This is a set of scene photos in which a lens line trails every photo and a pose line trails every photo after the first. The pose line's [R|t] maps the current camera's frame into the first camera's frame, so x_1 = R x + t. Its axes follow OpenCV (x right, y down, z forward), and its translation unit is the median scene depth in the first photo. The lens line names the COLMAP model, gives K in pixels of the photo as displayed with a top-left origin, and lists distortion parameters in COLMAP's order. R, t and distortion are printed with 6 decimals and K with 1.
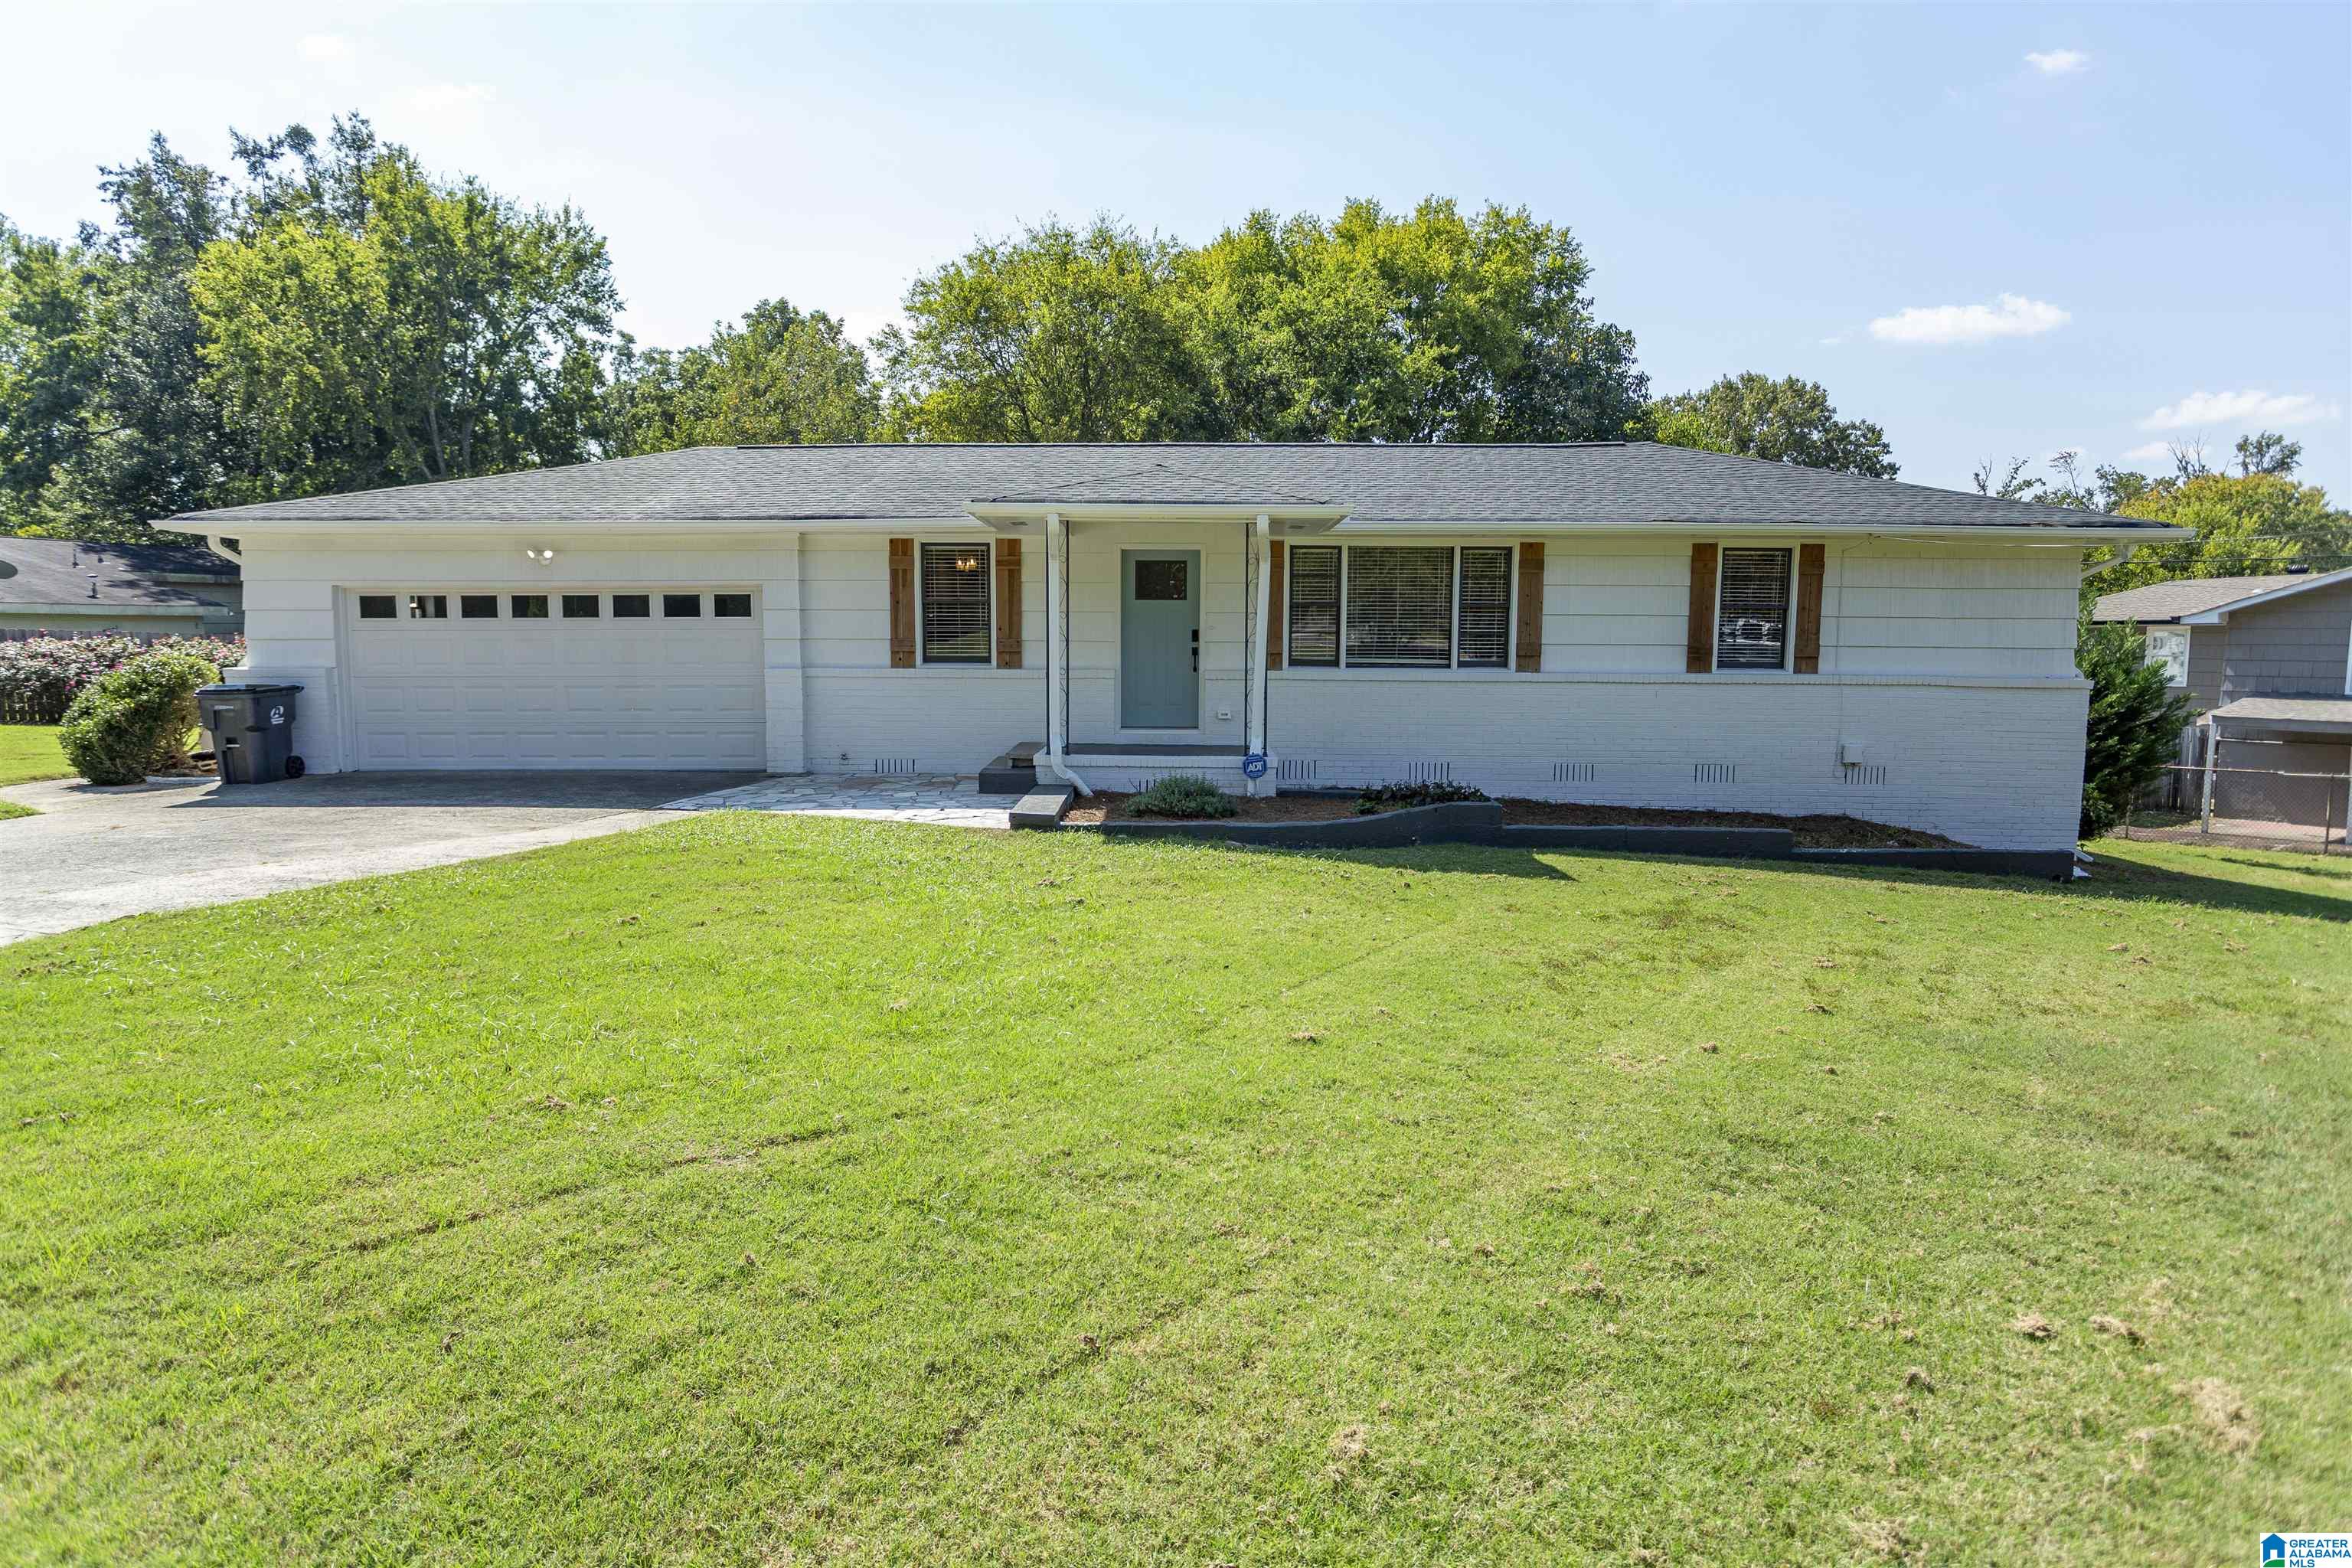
lens RADIAL K [[1271.7, 0, 1176.0], [0, 1271.7, 784.0], [0, 0, 1]] dist [0.001219, 0.001515]
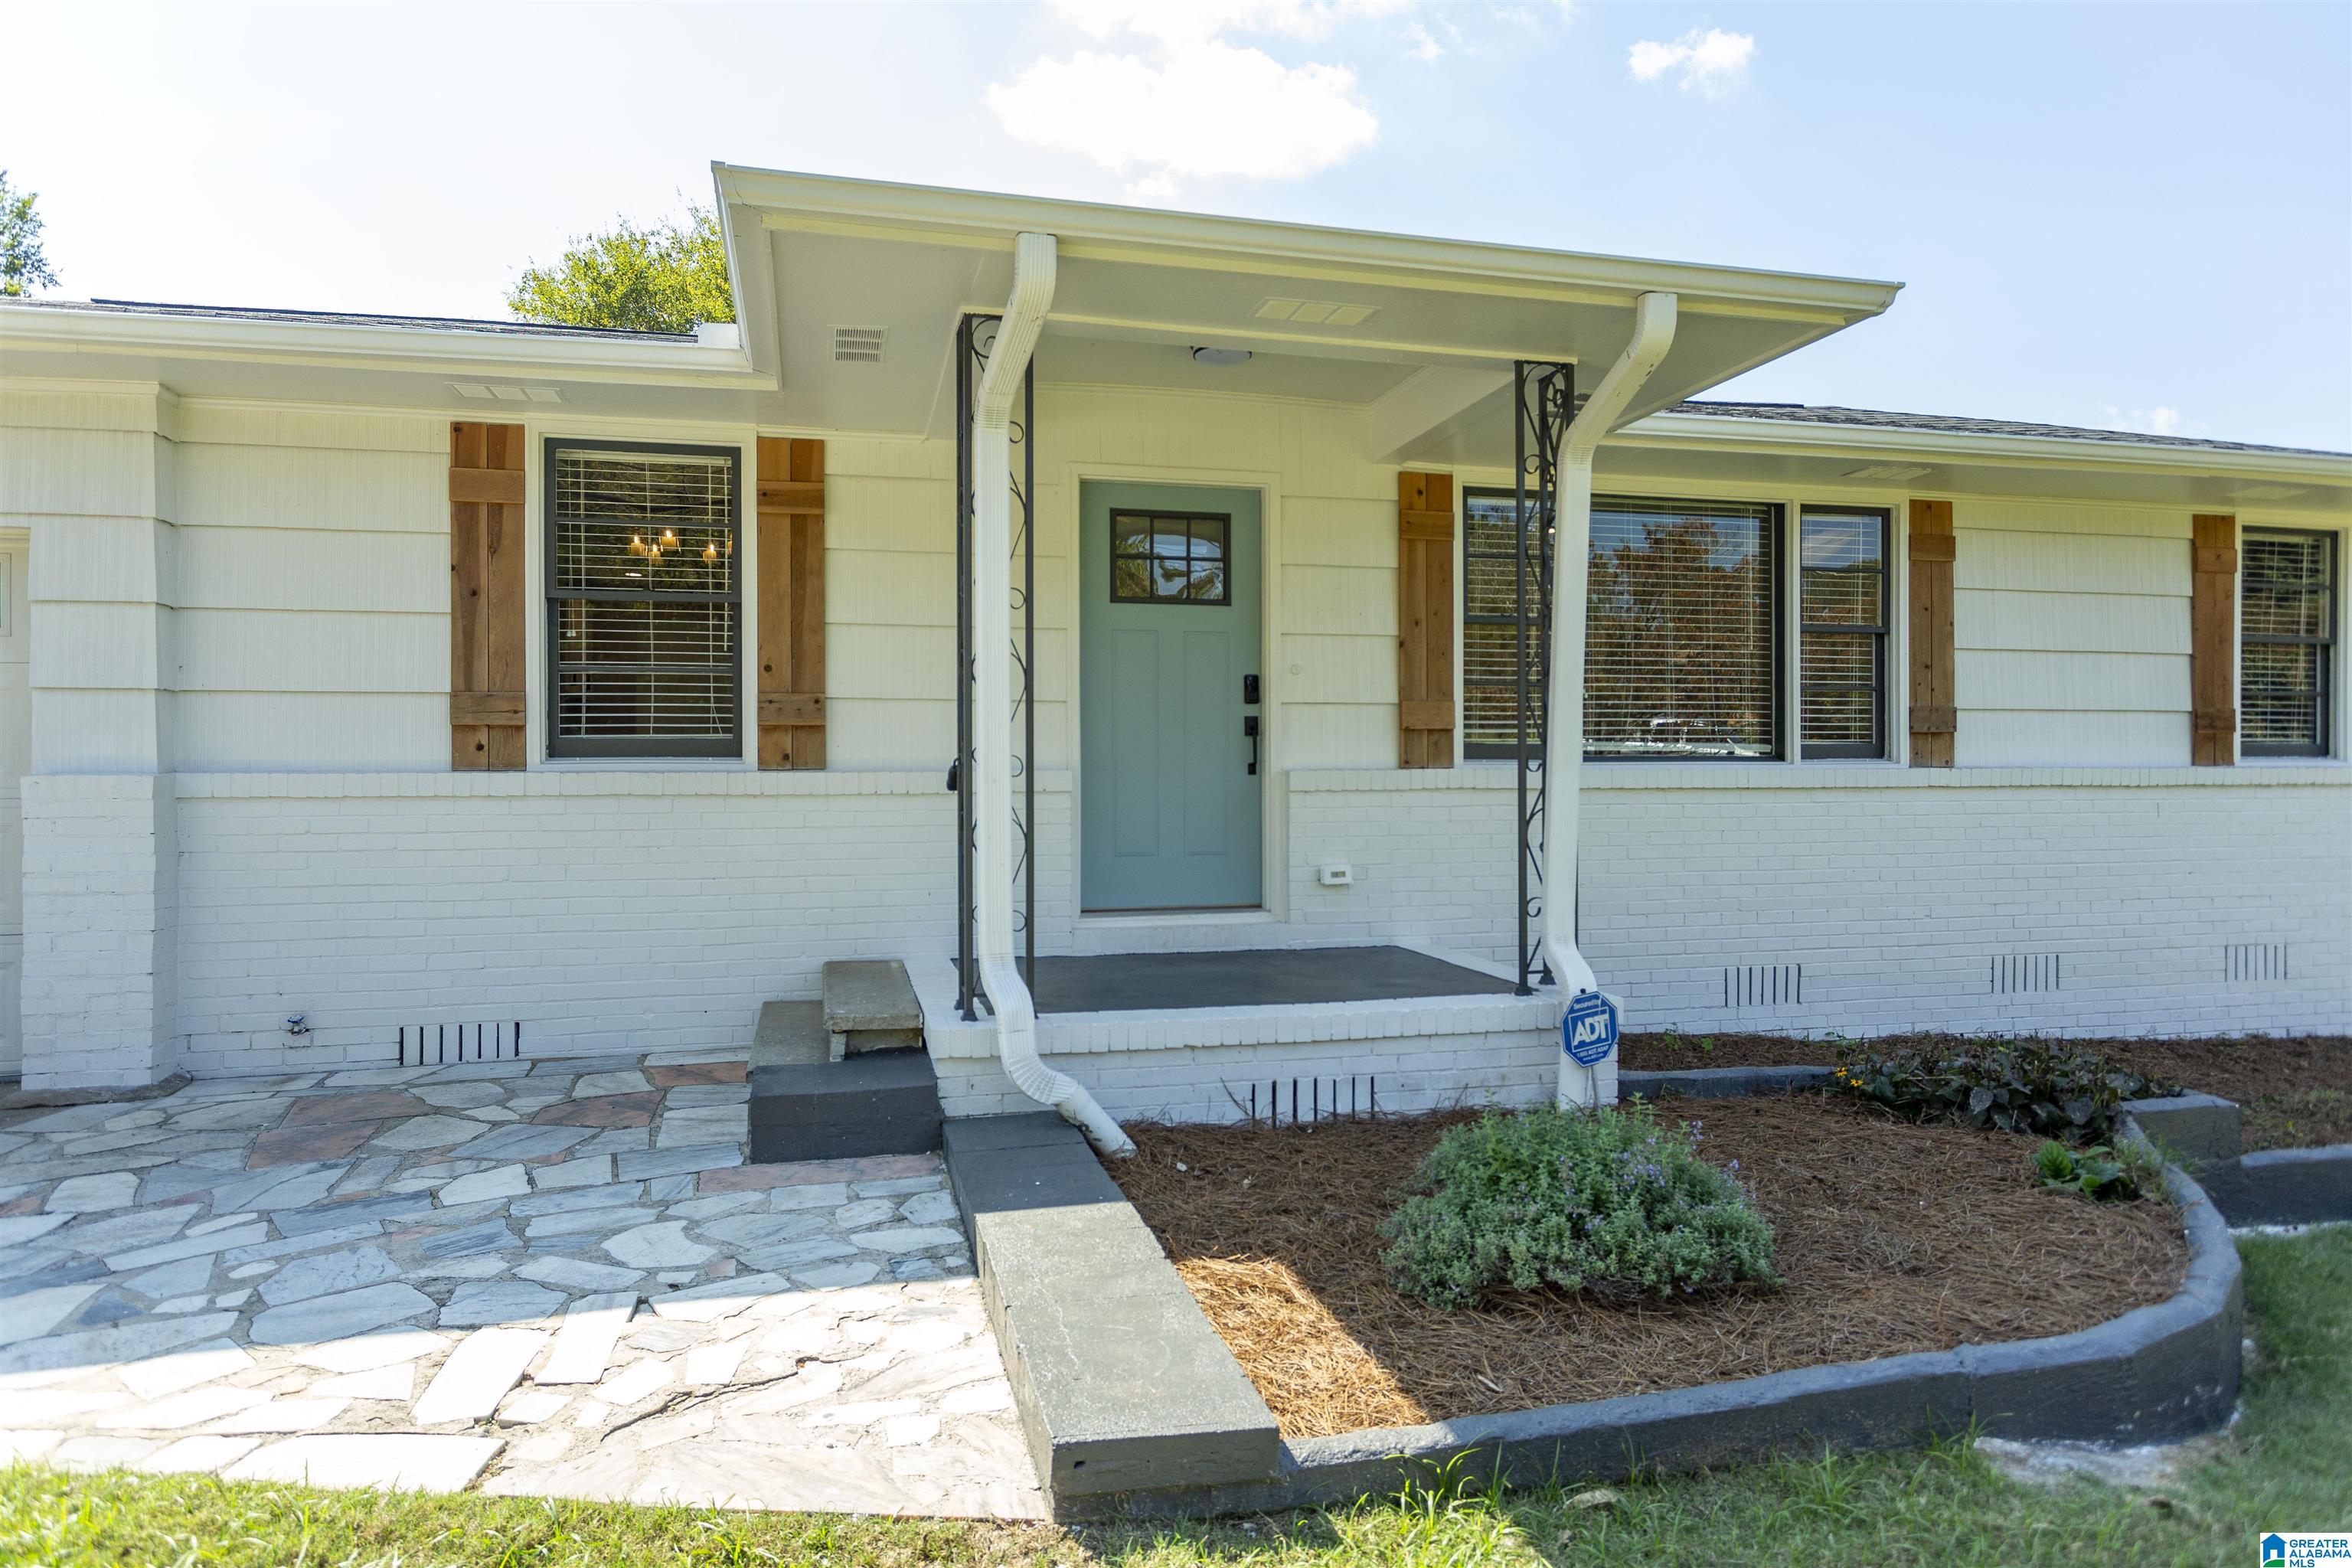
lens RADIAL K [[1271.7, 0, 1176.0], [0, 1271.7, 784.0], [0, 0, 1]] dist [0.001219, 0.001515]
pose [[0.962226, -0.010449, 0.272050, -0.125441], [0.038241, 0.994544, -0.097056, -0.045057], [-0.269551, 0.103794, 0.957376, 0.605050]]
